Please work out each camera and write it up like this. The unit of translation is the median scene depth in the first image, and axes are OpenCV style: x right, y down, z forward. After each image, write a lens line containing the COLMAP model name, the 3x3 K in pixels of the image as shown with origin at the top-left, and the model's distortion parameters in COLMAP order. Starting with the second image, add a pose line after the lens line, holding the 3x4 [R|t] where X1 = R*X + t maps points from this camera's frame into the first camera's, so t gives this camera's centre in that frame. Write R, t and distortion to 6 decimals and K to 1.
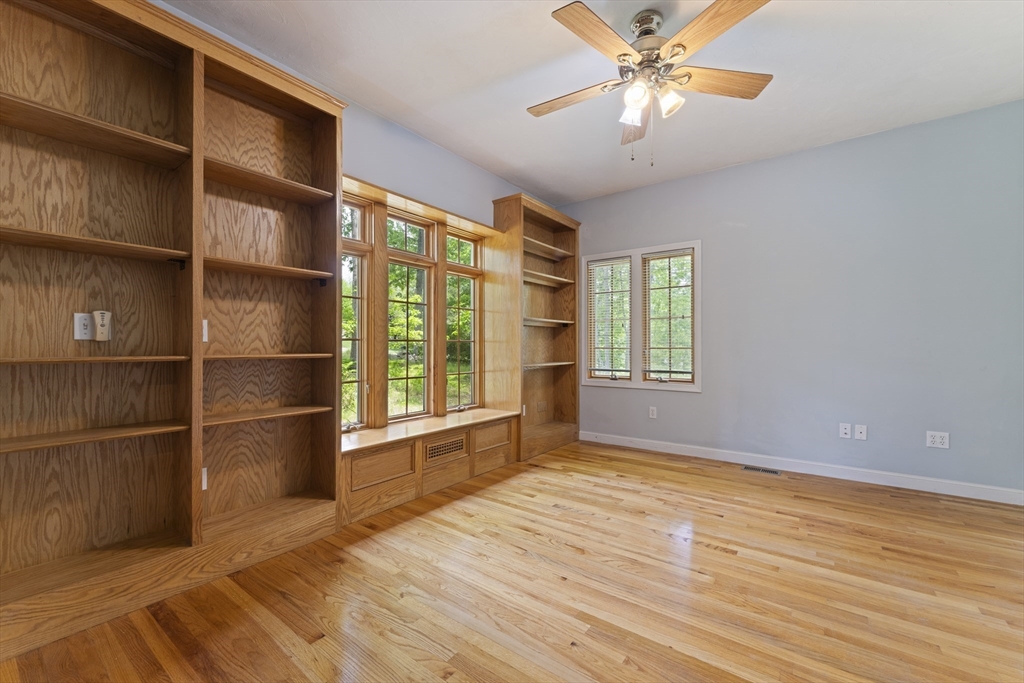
lens RADIAL K [[420.7, 0, 506.3], [0, 420.7, 345.4], [0, 0, 1]] dist [0.001334, -0.000941]
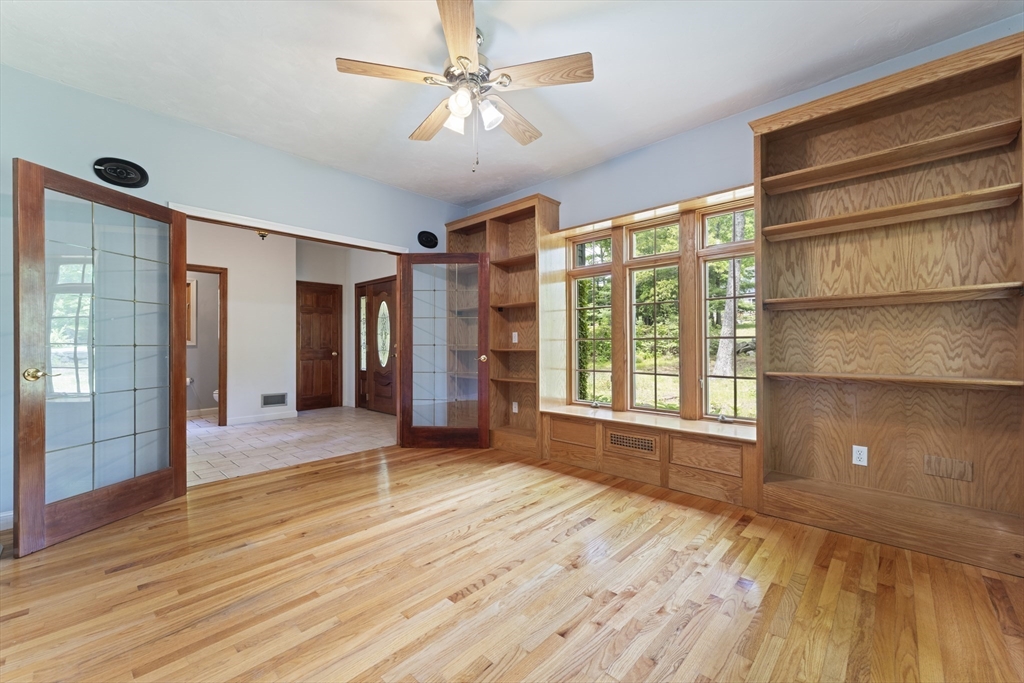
lens RADIAL K [[420.7, 0, 509.0], [0, 420.7, 341.7], [0, 0, 1]] dist [0.001334, -0.000941]
pose [[-0.128727, -0.005558, -0.991665, 1.032362], [0.003806, 0.999974, -0.006099, 0.006651], [0.991673, -0.004559, -0.128702, 0.943997]]
